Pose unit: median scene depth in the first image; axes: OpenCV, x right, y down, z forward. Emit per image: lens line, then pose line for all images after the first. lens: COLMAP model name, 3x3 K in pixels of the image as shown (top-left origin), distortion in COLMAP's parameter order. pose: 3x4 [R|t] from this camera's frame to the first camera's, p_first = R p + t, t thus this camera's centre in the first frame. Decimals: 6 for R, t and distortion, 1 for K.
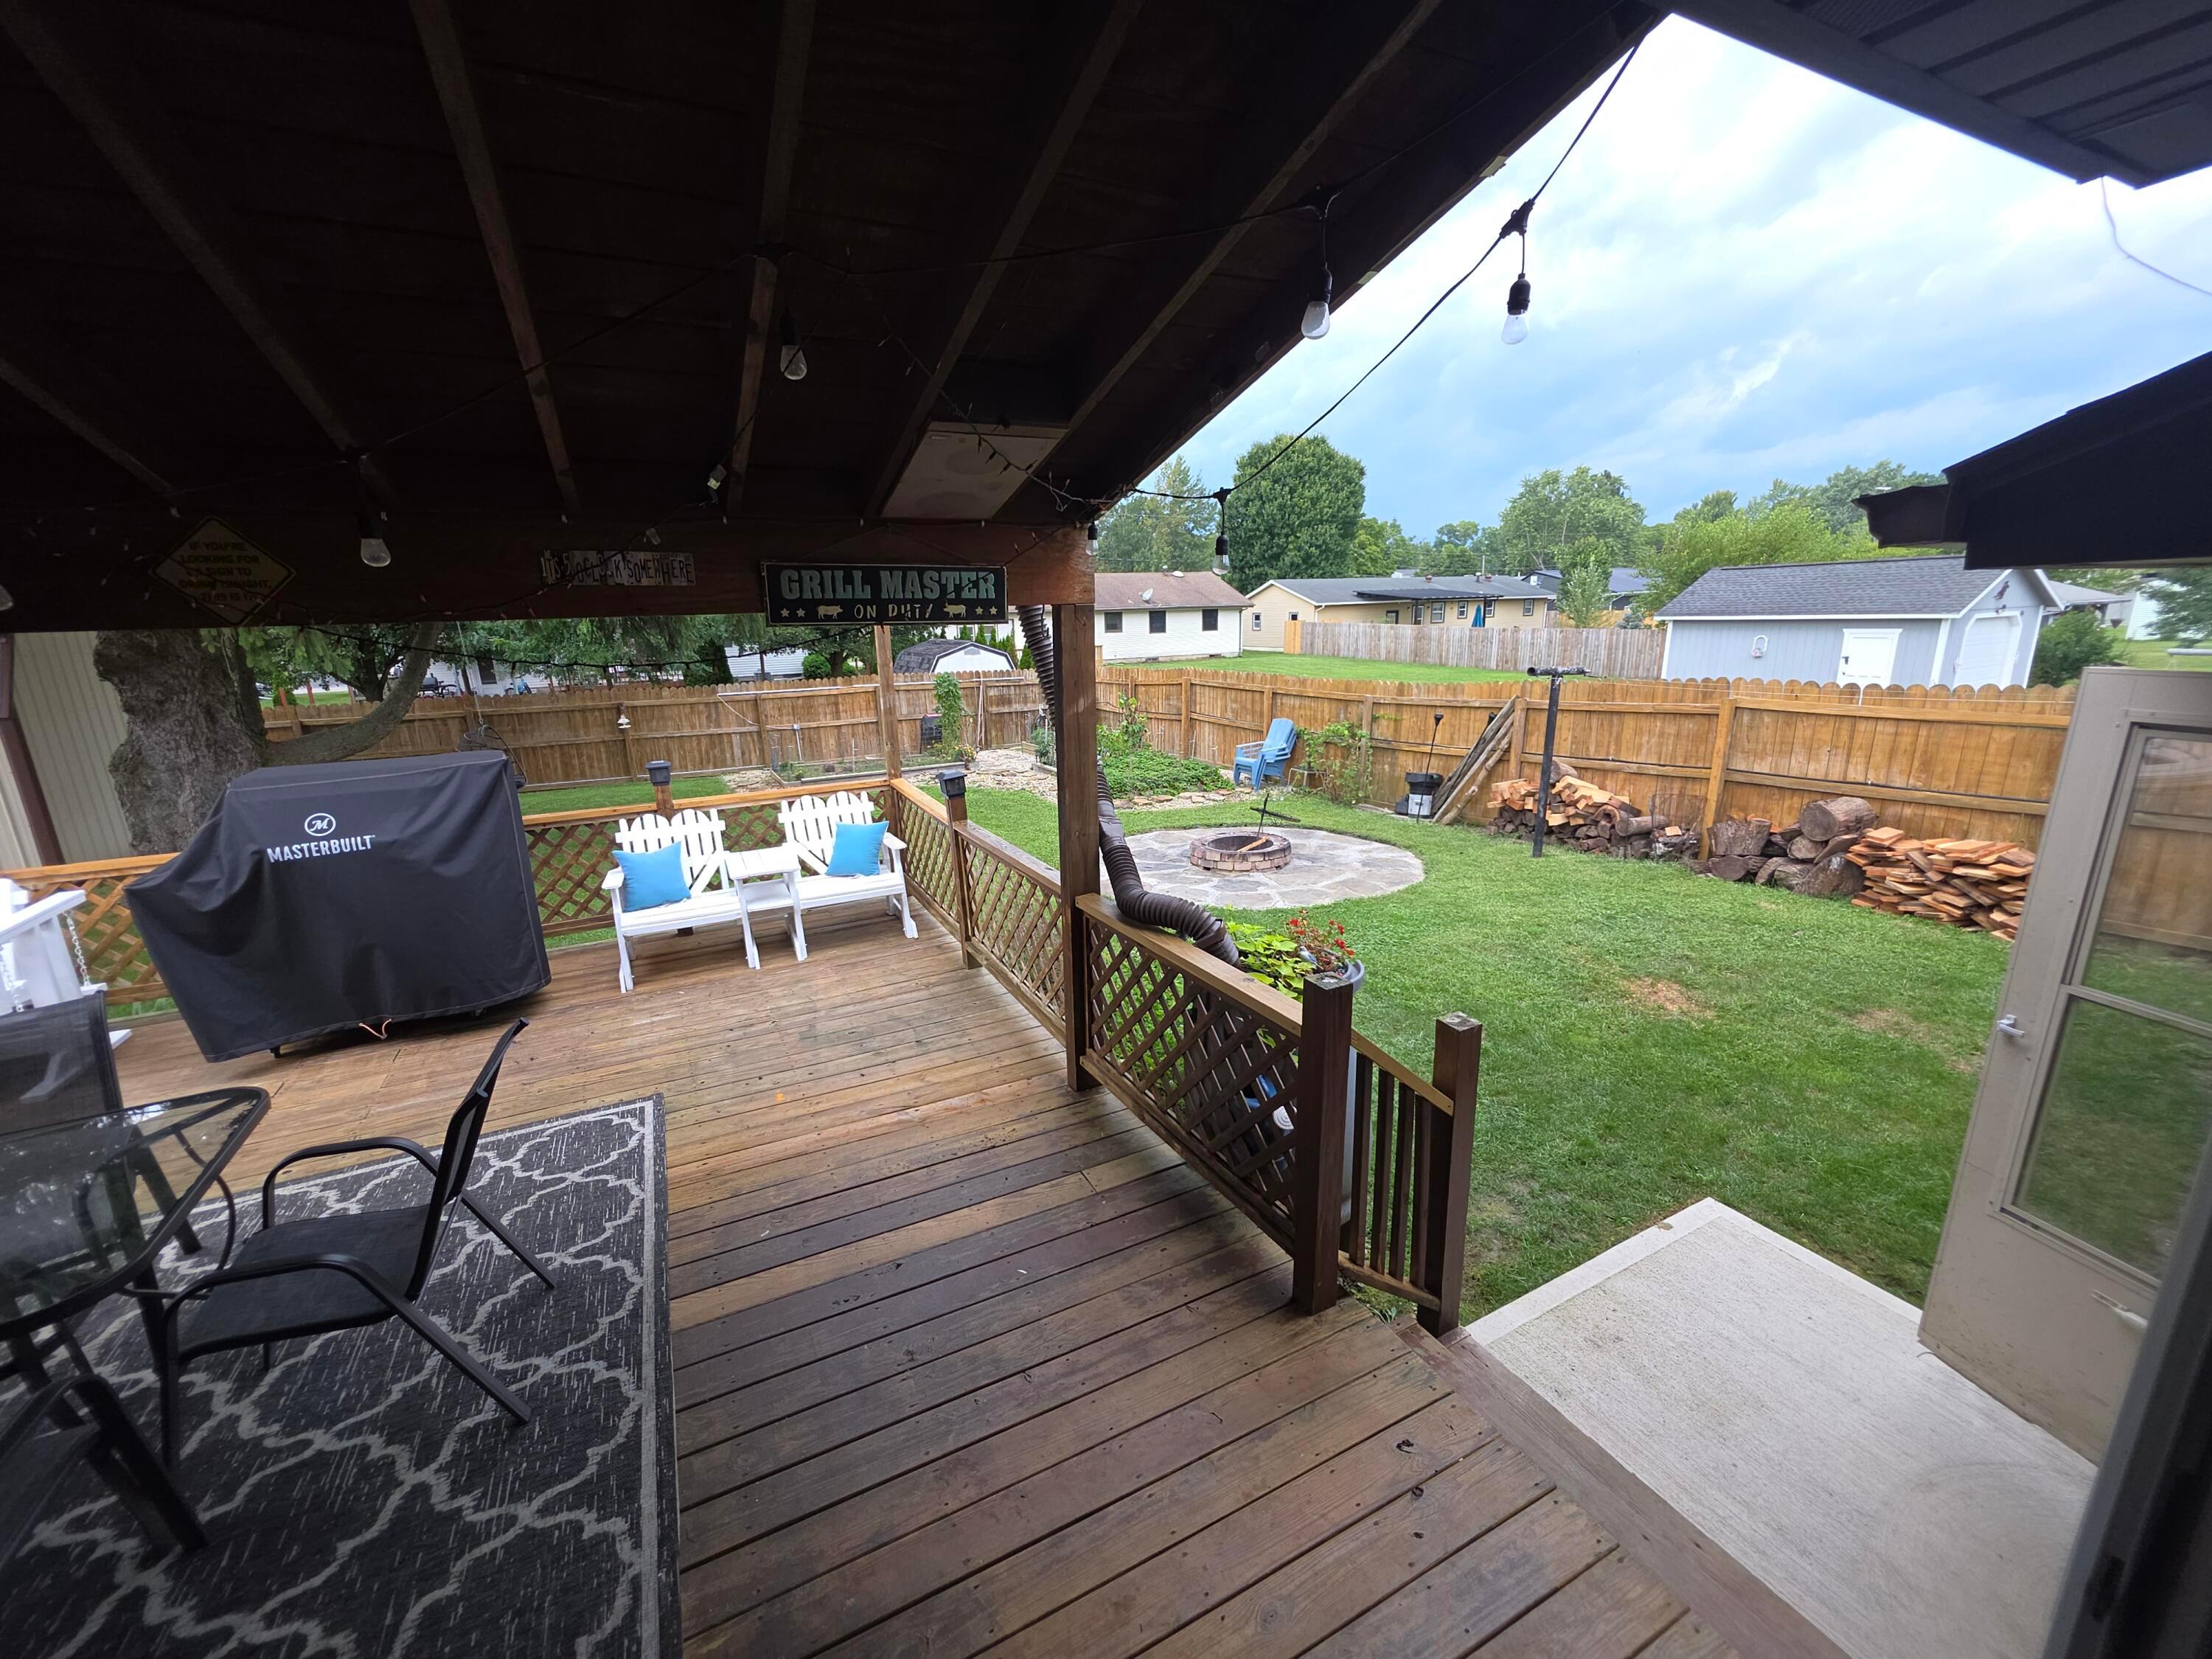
lens RADIAL K [[886.1, 0, 1103.9], [0, 886.1, 829.5], [0, 0, 1]] dist [0.003421, -0.000293]
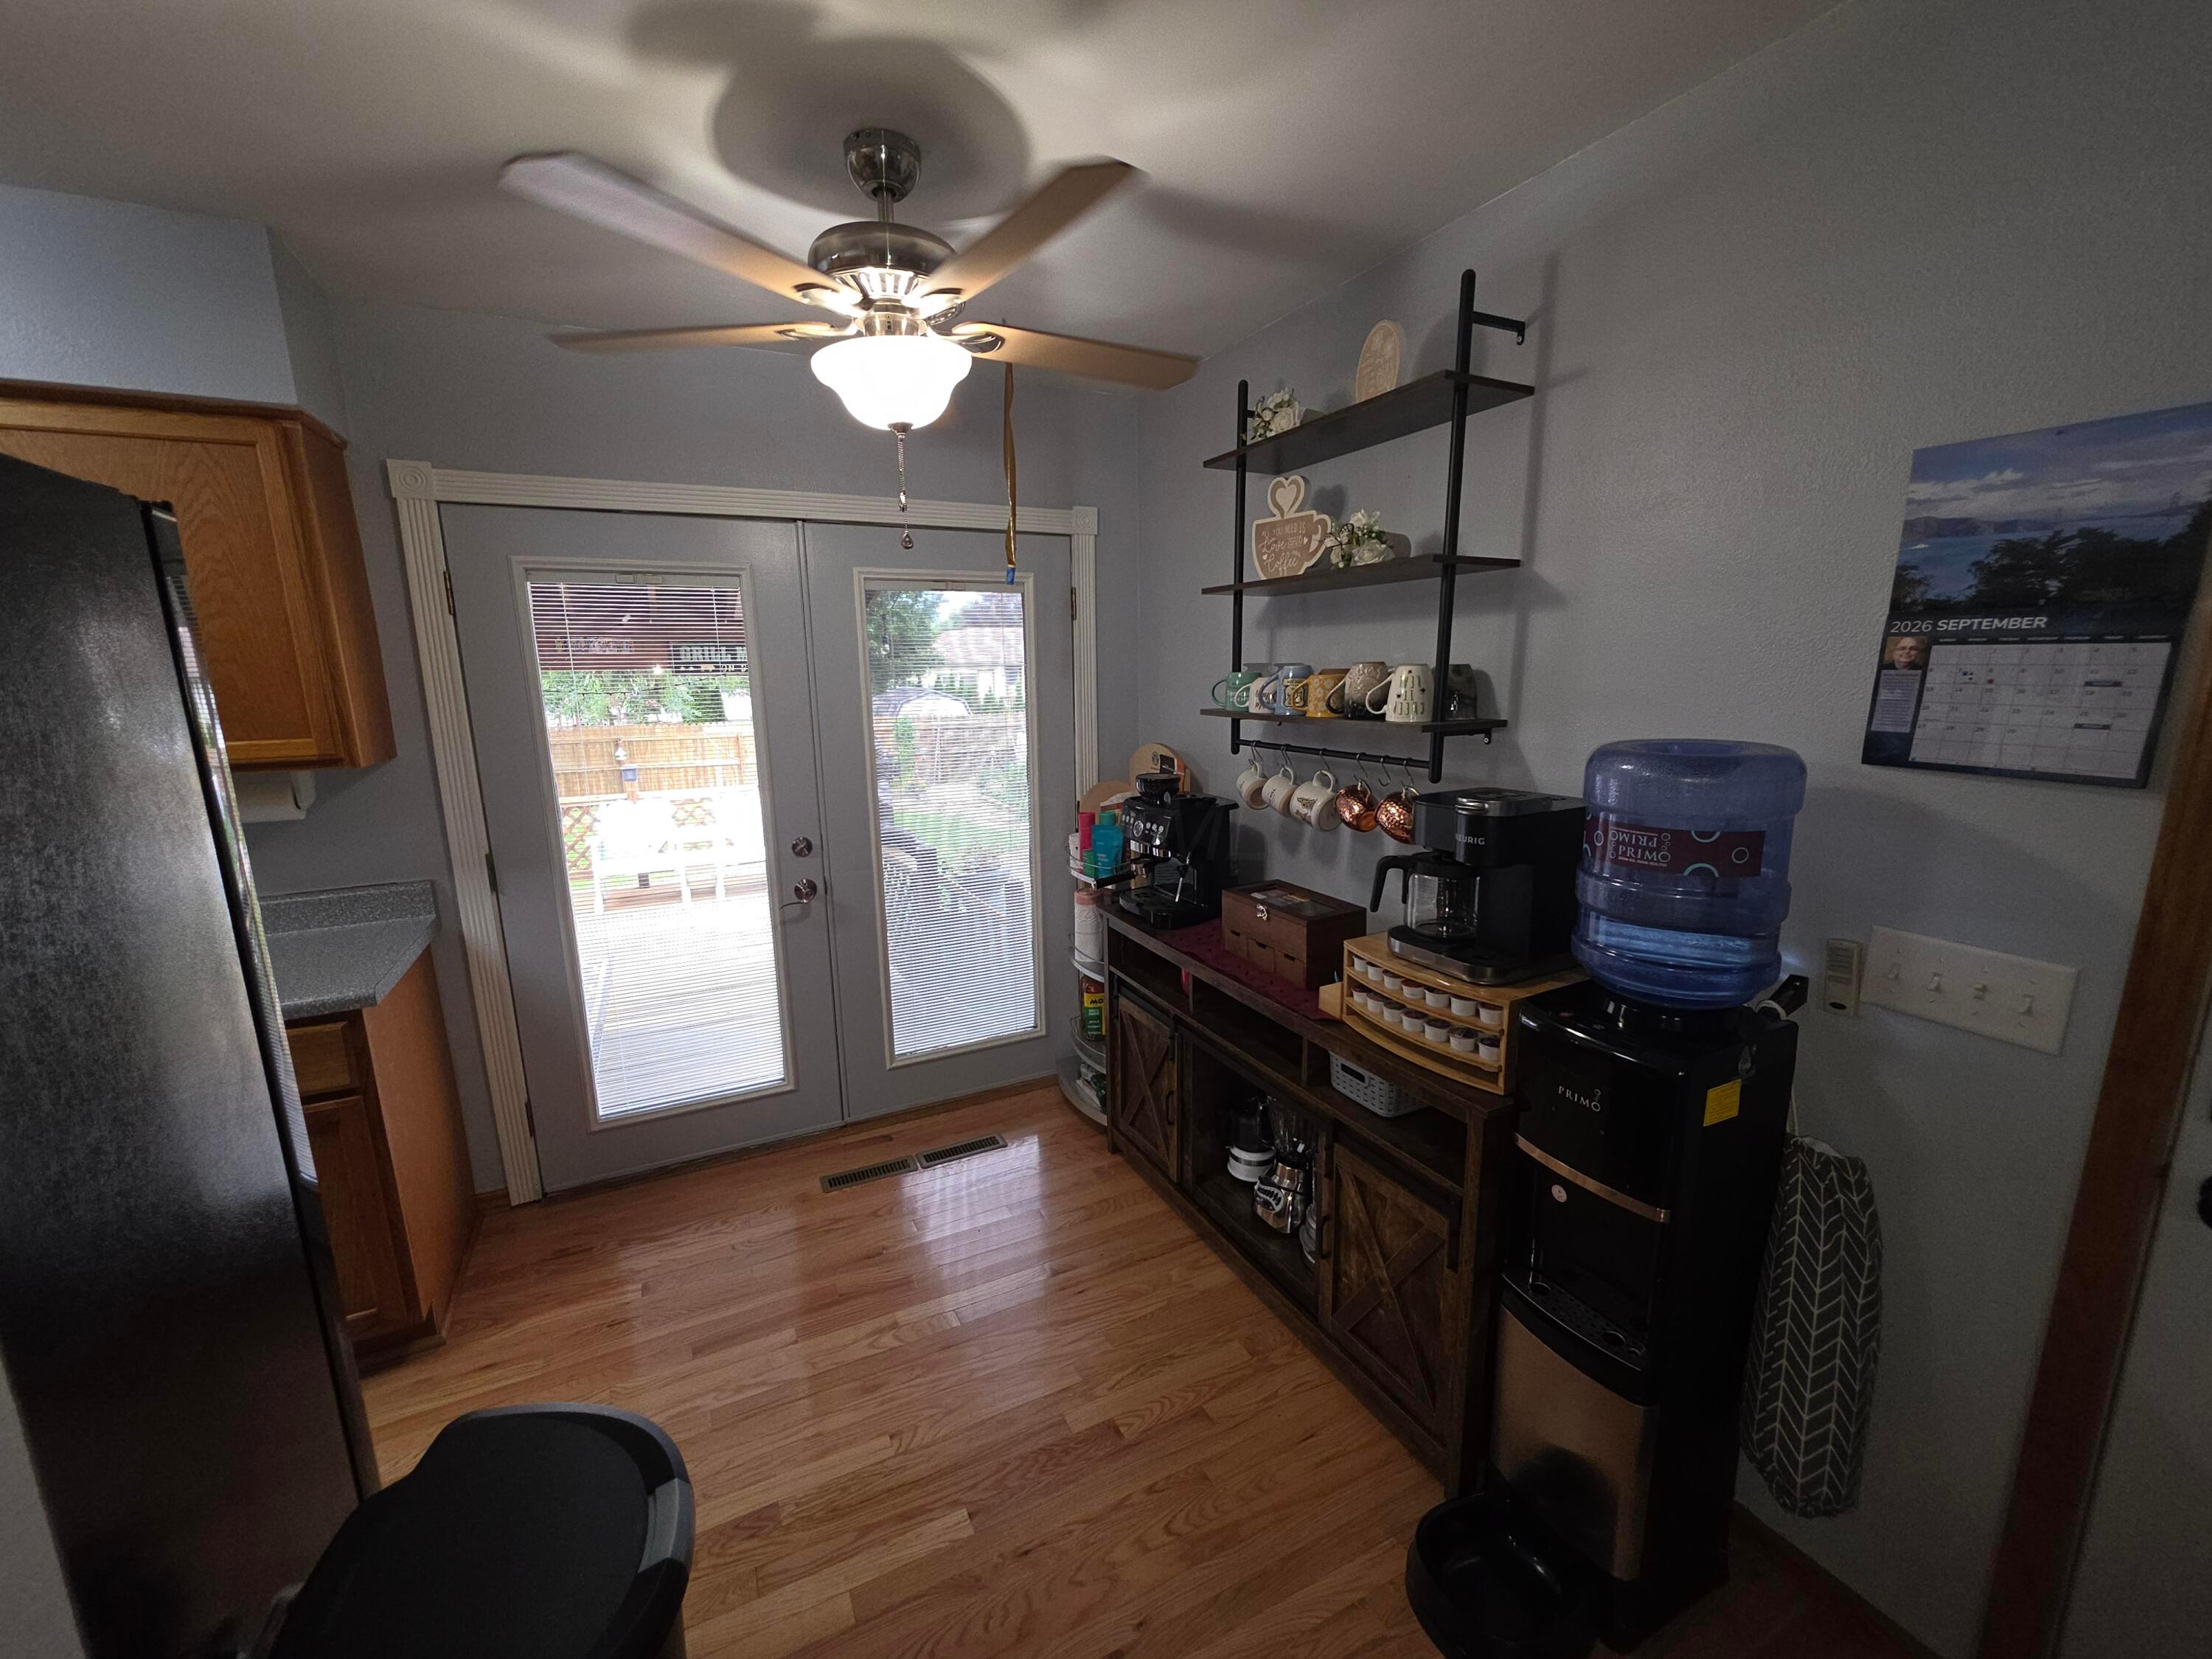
lens RADIAL K [[886.1, 0, 1102.5], [0, 886.1, 833.3], [0, 0, 1]] dist [0.003421, -0.000293]
pose [[0.999876, 0.015298, -0.003851, 0.087035], [-0.015477, 0.998542, -0.051707, 0.030385], [0.003055, 0.051760, 0.998655, -0.138105]]
